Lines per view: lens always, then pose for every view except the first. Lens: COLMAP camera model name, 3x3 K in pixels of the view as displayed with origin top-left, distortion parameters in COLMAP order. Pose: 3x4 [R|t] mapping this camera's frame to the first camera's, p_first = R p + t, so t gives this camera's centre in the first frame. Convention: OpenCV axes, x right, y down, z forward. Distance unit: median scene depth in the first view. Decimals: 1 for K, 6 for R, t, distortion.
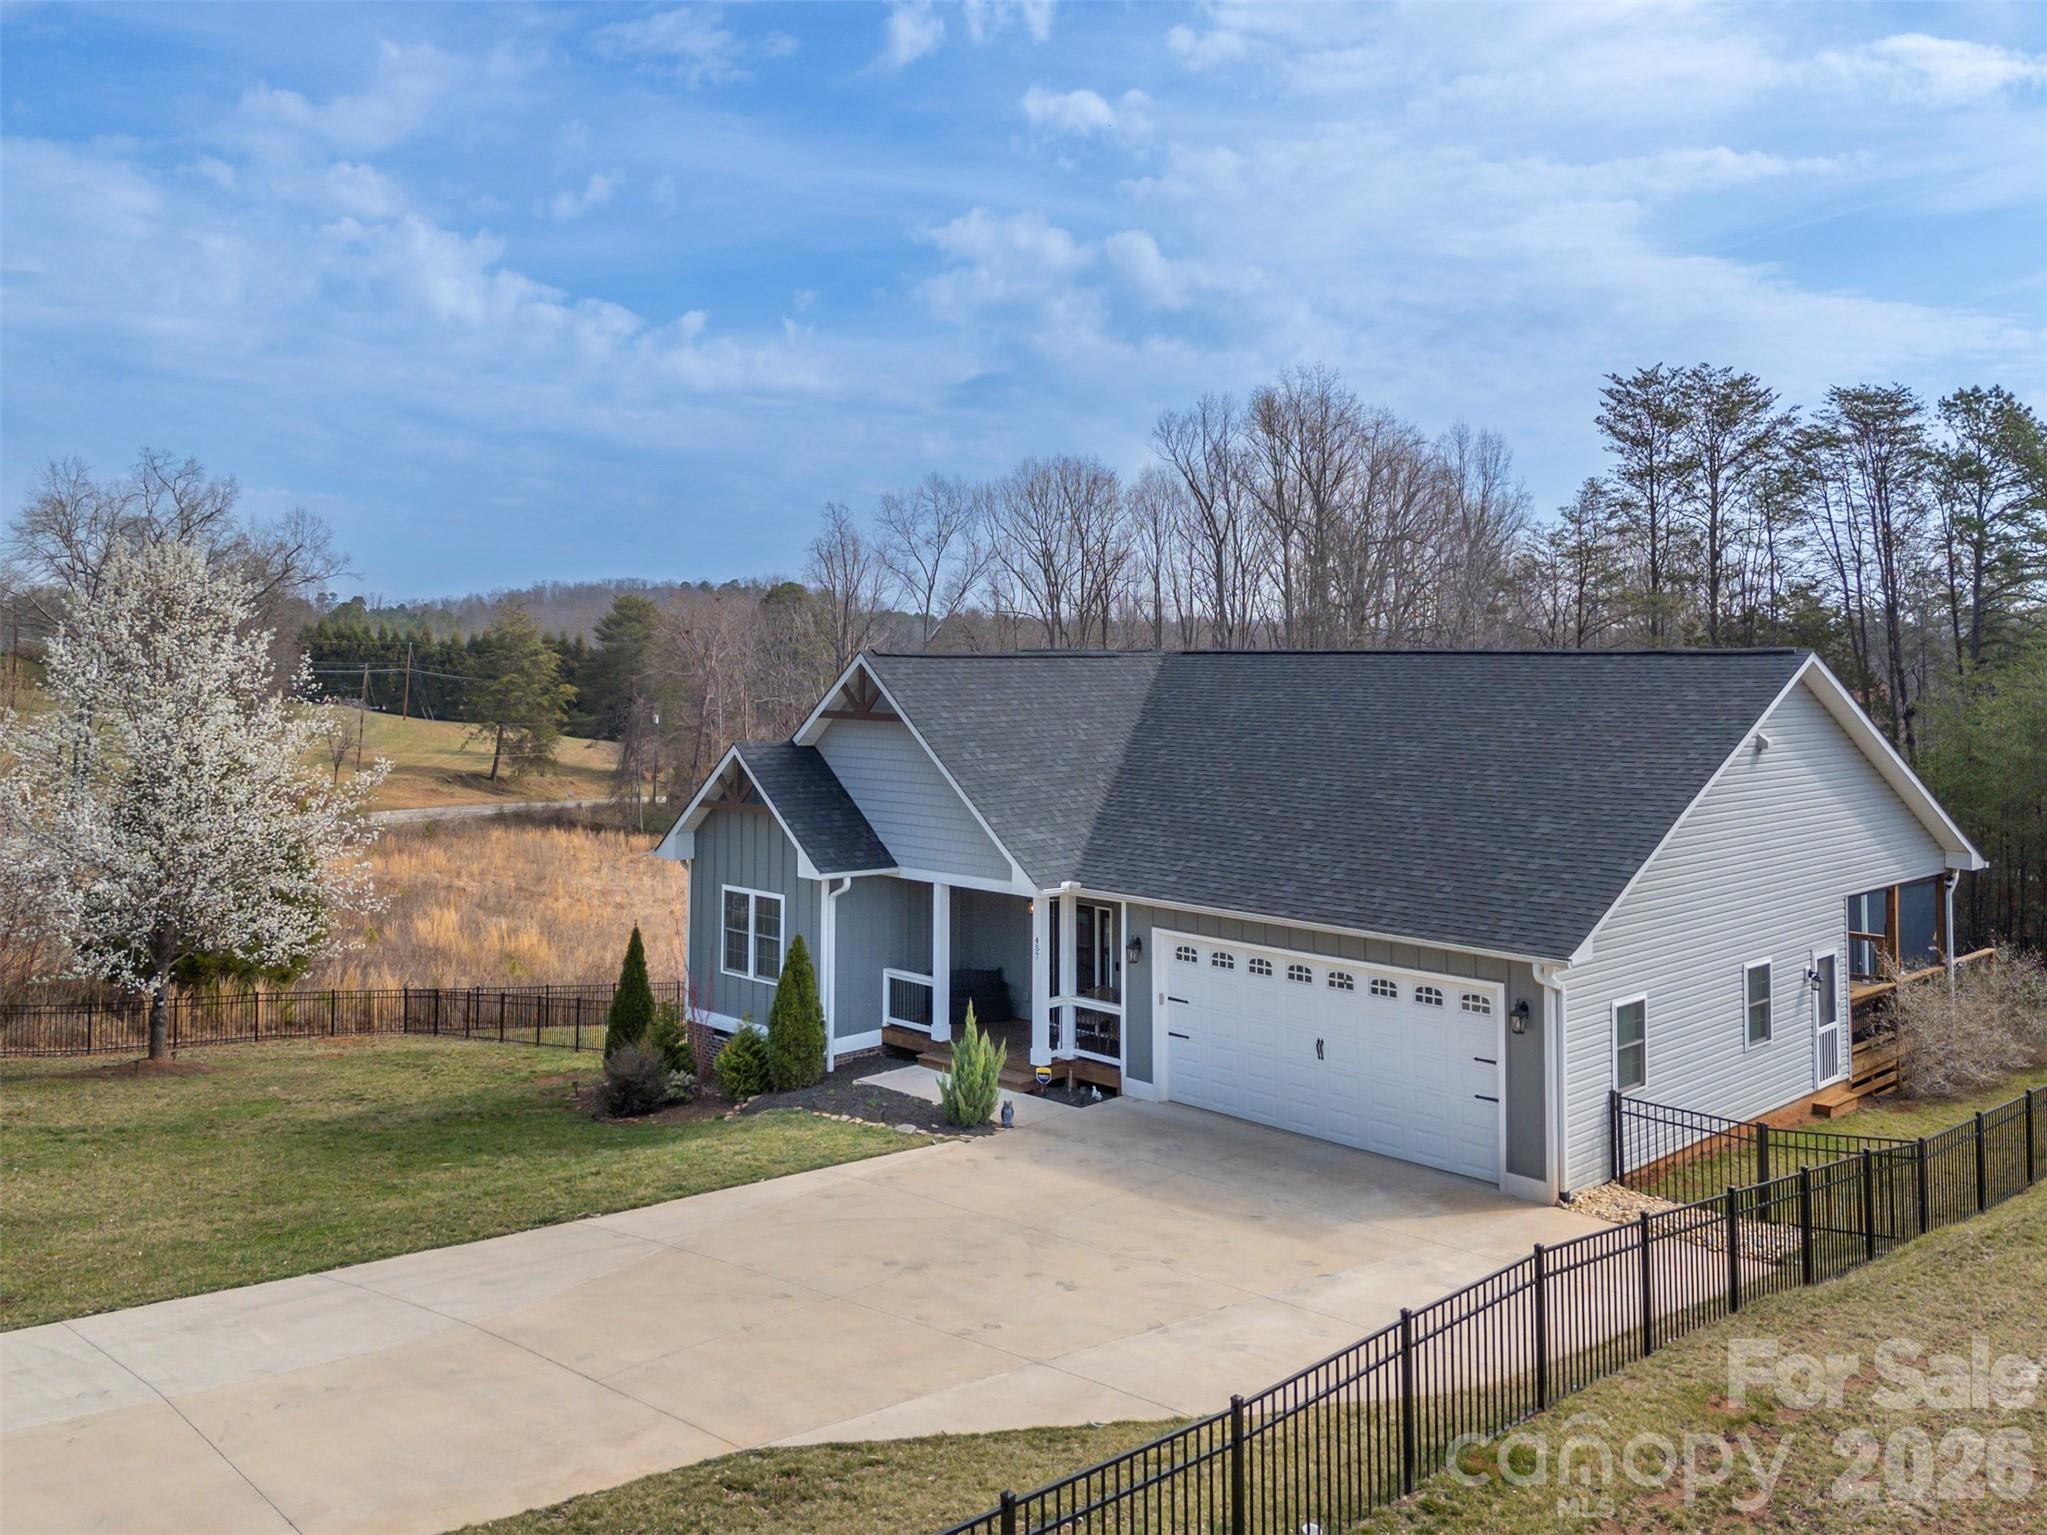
lens RADIAL K [[1599.2, 0, 1071.0], [0, 1599.2, 633.1], [0, 0, 1]] dist [0.066722, -0.041646]
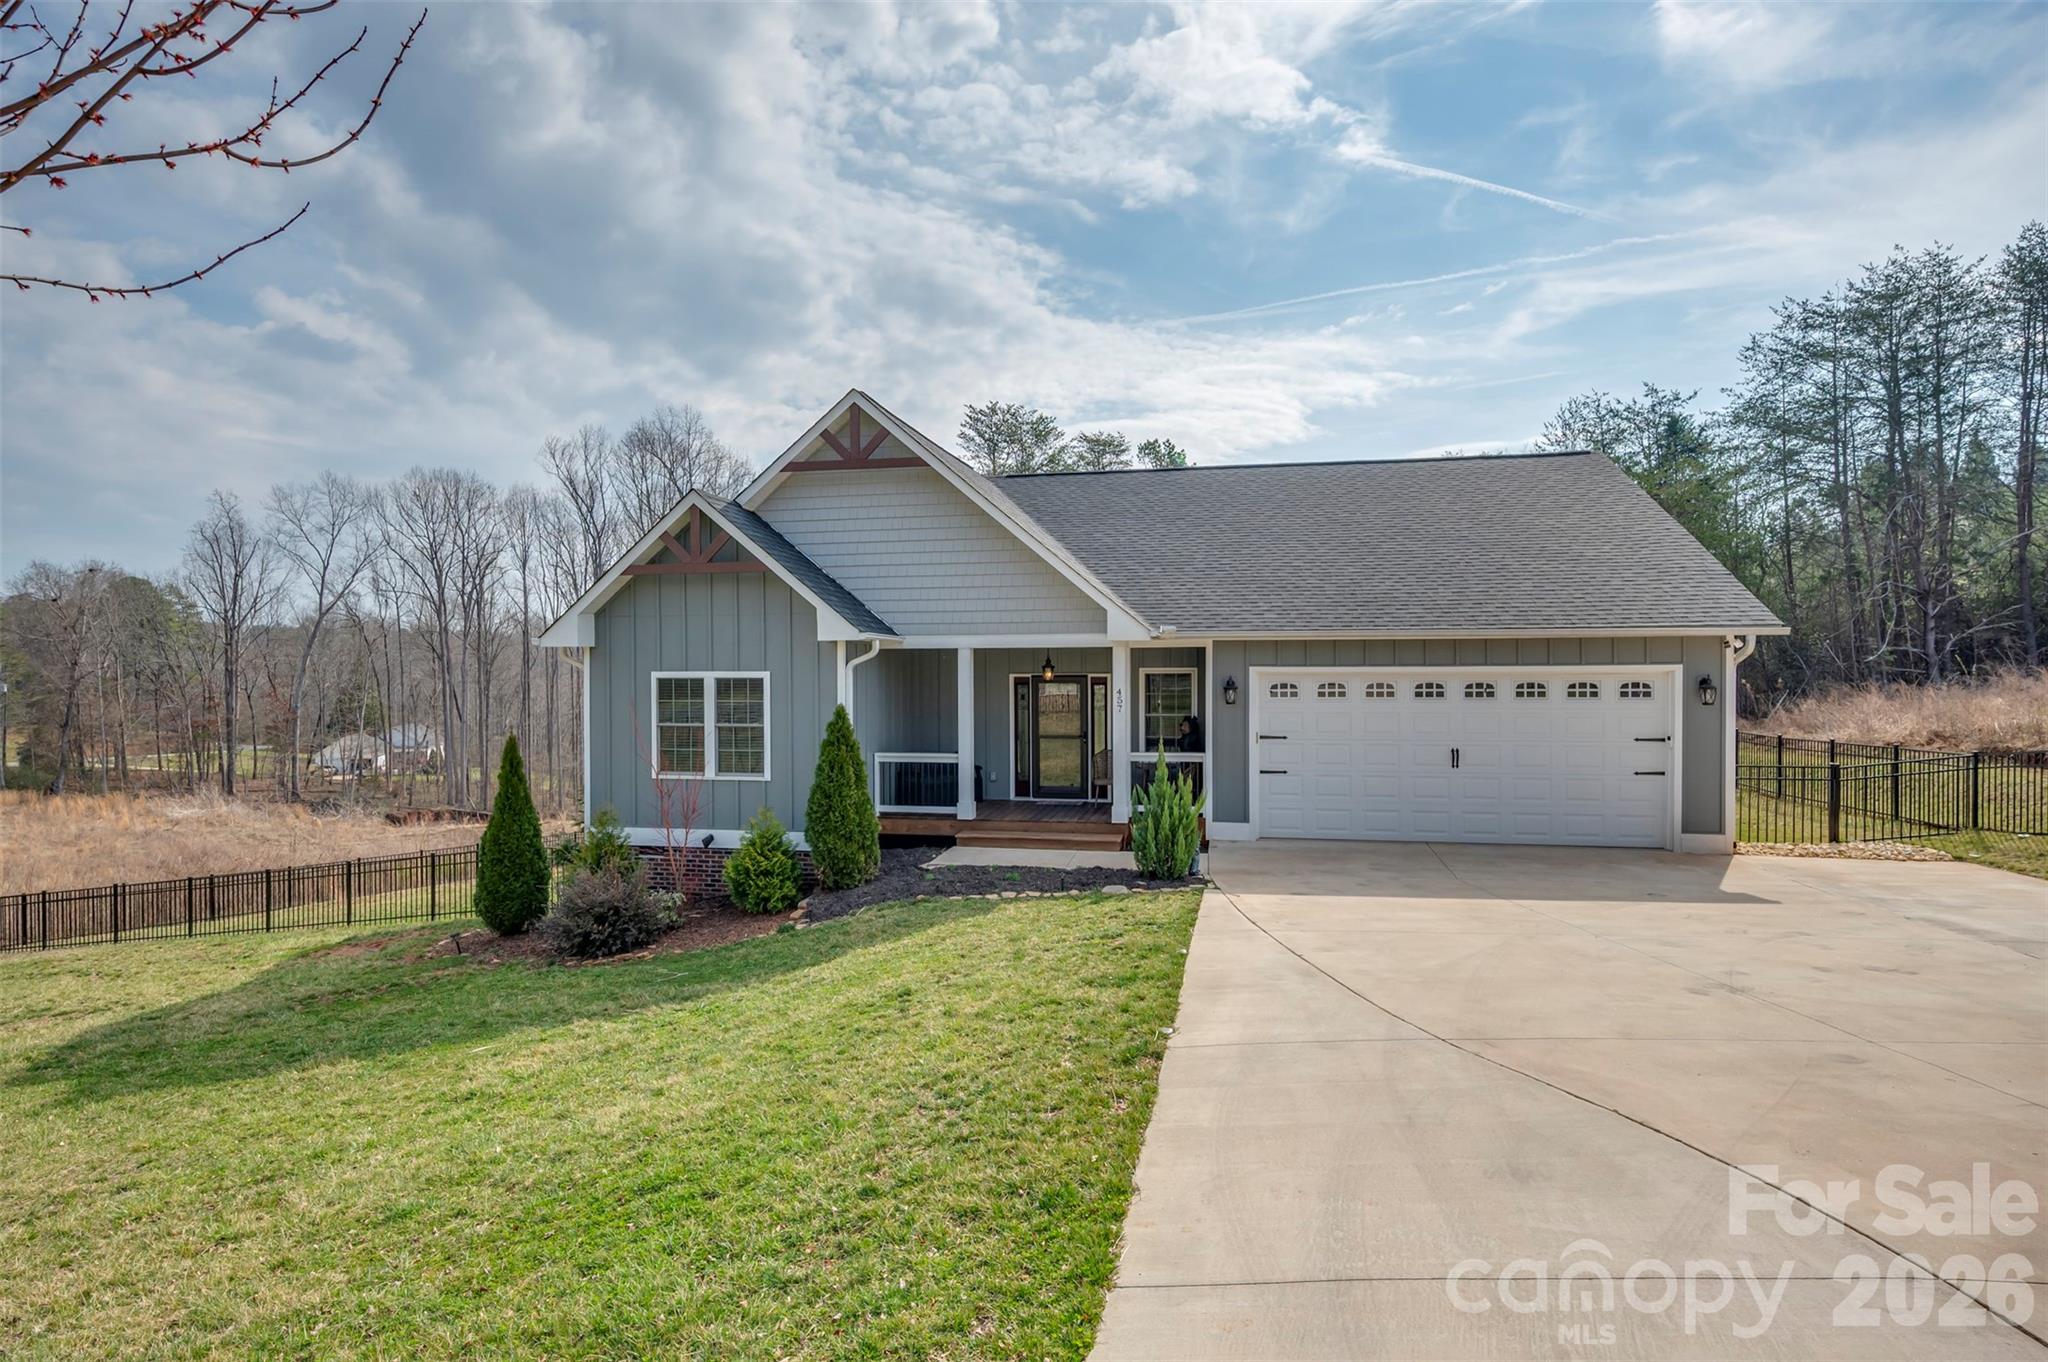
lens RADIAL K [[1015.3, 0, 1030.1], [0, 1015.3, 669.4], [0, 0, 1]] dist [0.000447, -0.000190]
pose [[0.842228, -0.017806, 0.538827, -0.354685], [0.000188, 0.999464, 0.032735, 0.146810], [-0.539121, -0.027469, 0.841780, 0.487034]]
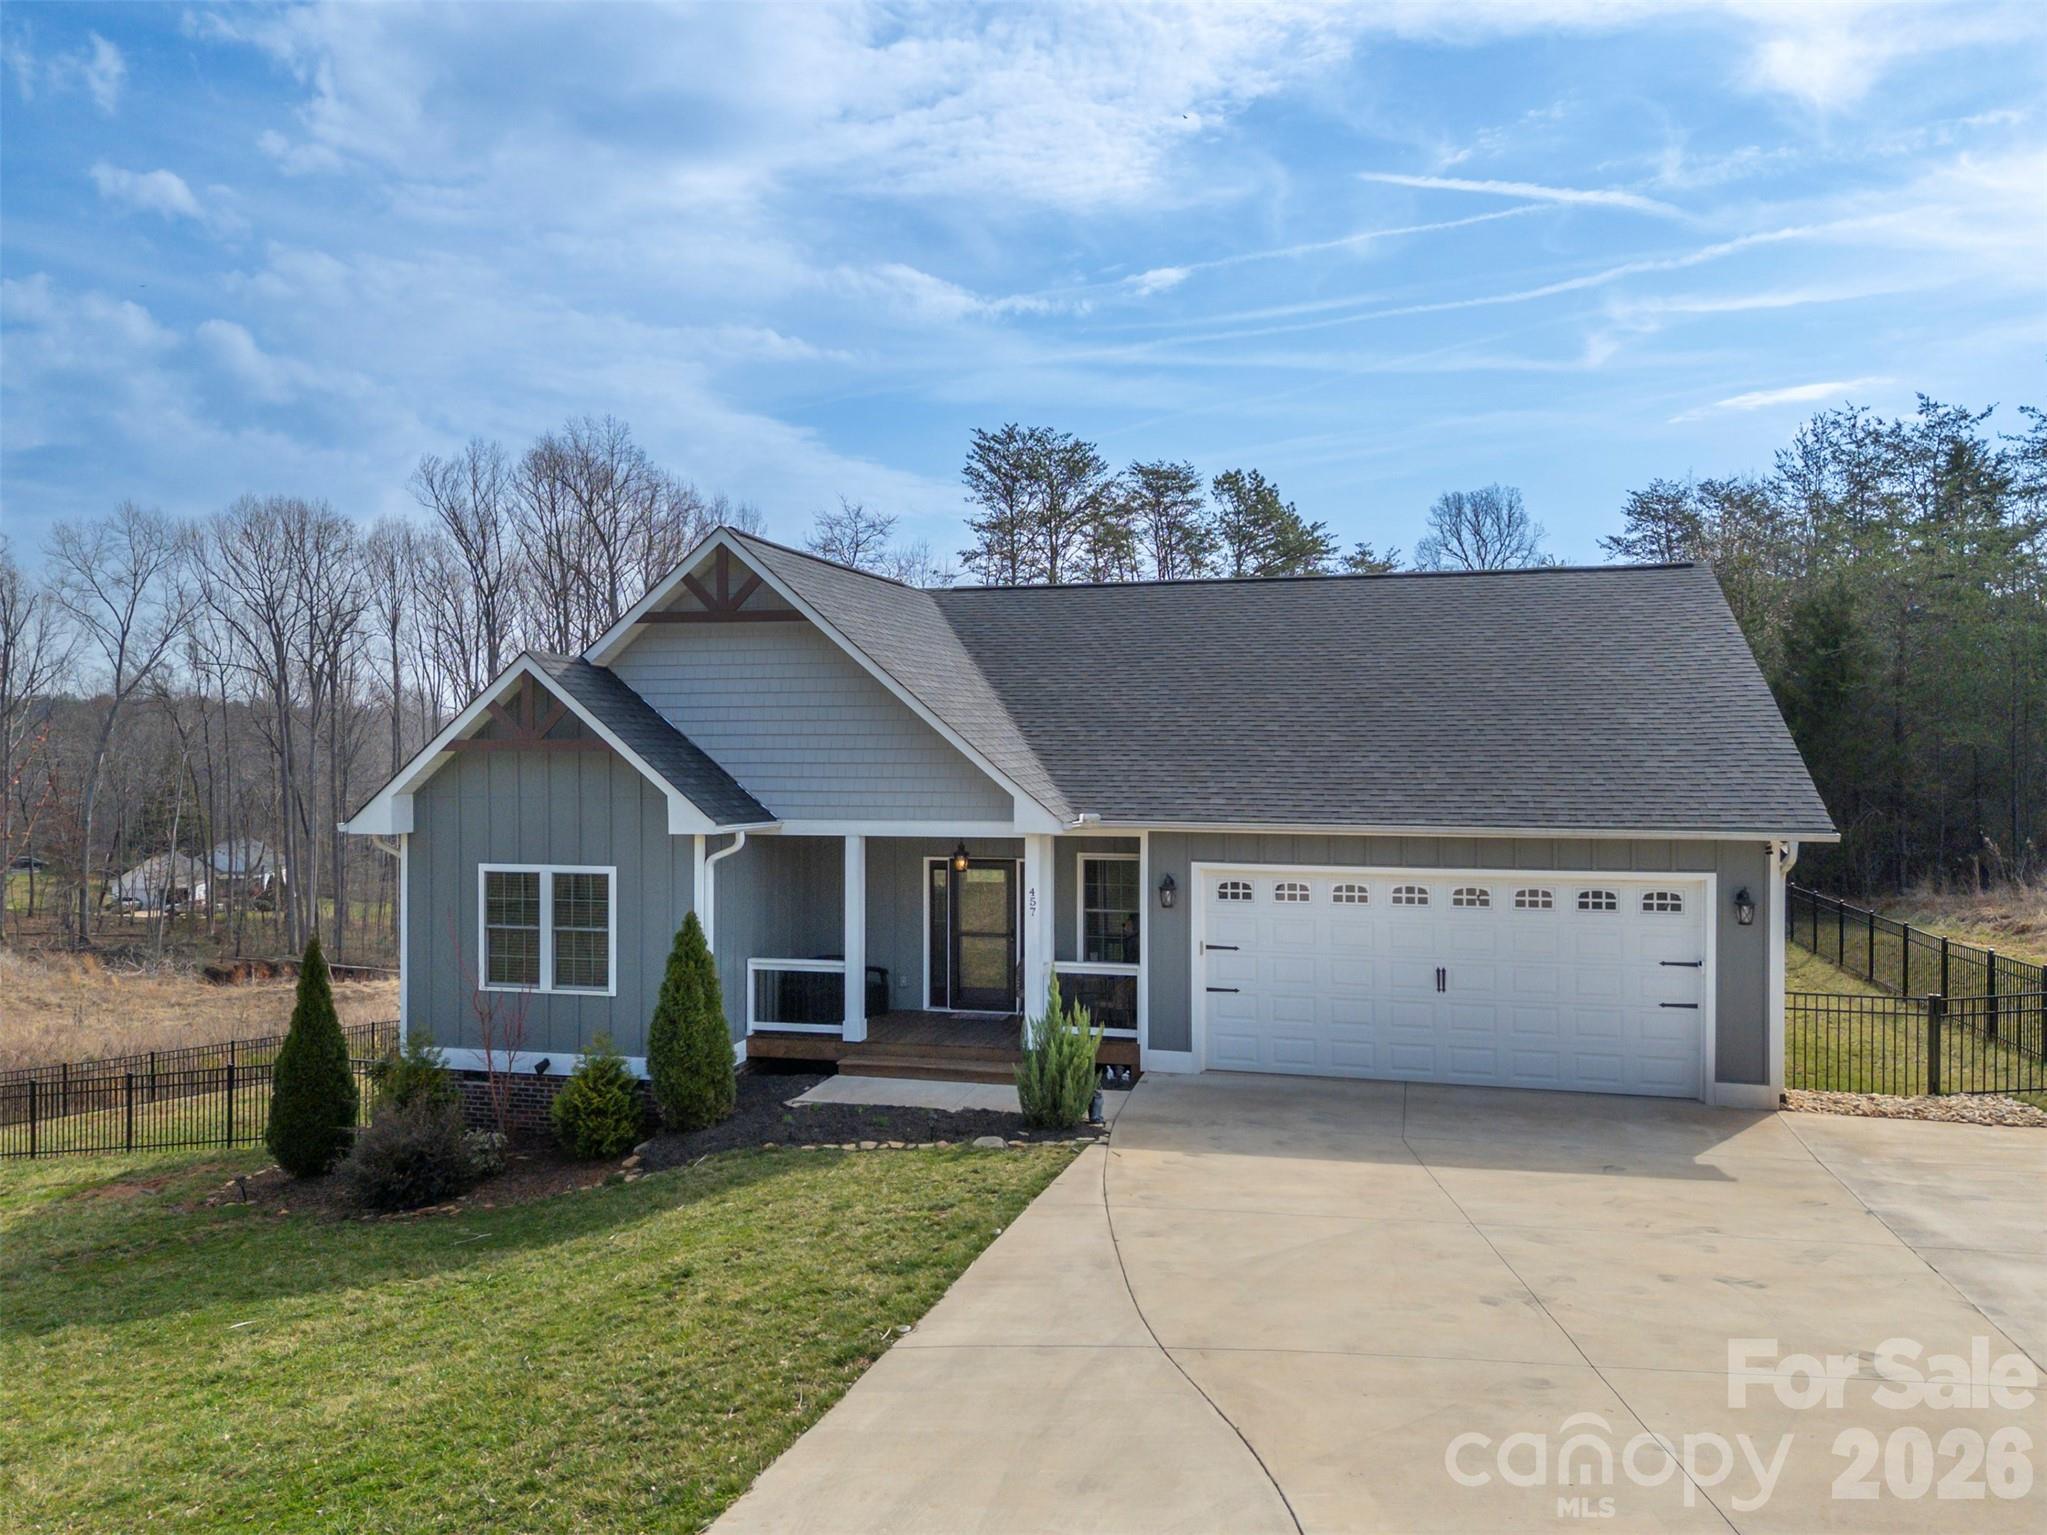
lens RADIAL K [[1423.3, 0, 1023.5], [0, 1423.3, 767.5], [0, 0, 1]] dist [0.074743, -0.060898]
pose [[0.870250, -0.015084, 0.492379, -0.337081], [-0.003123, 0.999342, 0.036134, 0.097585], [-0.492600, -0.032983, 0.869630, 0.369009]]
